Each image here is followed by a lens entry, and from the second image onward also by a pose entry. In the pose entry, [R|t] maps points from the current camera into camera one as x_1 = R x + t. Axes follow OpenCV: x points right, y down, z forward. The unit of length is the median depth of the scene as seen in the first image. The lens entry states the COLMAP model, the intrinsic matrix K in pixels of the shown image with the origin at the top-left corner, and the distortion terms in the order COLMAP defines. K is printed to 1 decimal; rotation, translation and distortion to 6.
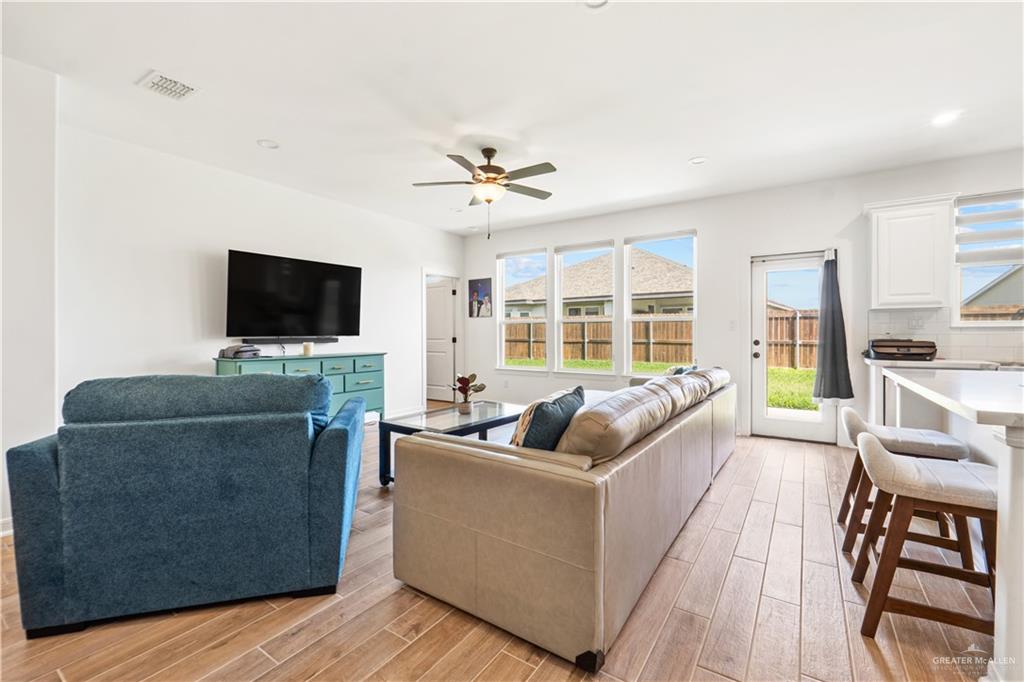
lens RADIAL K [[436.0, 0, 519.3], [0, 436.0, 336.5], [0, 0, 1]] dist [-0.006696, 0.000649]
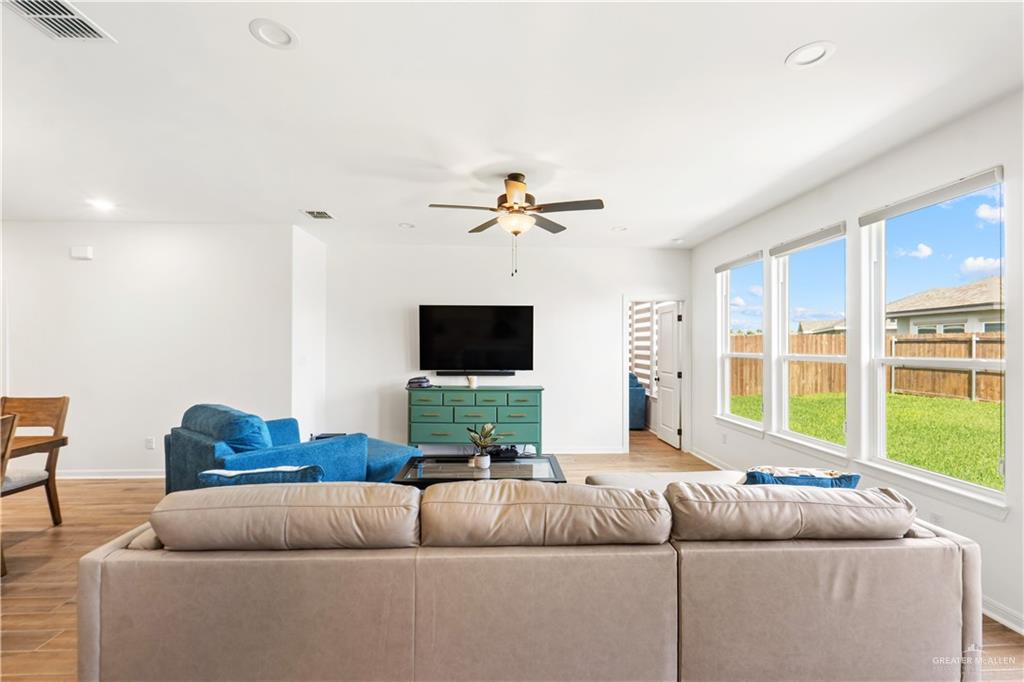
lens RADIAL K [[436.0, 0, 517.1], [0, 436.0, 343.9], [0, 0, 1]] dist [-0.006696, 0.000649]
pose [[0.591942, -0.000200, -0.805980, 0.469838], [-0.010514, 0.999913, -0.007970, -0.057612], [0.805912, 0.013192, 0.591889, 0.352369]]
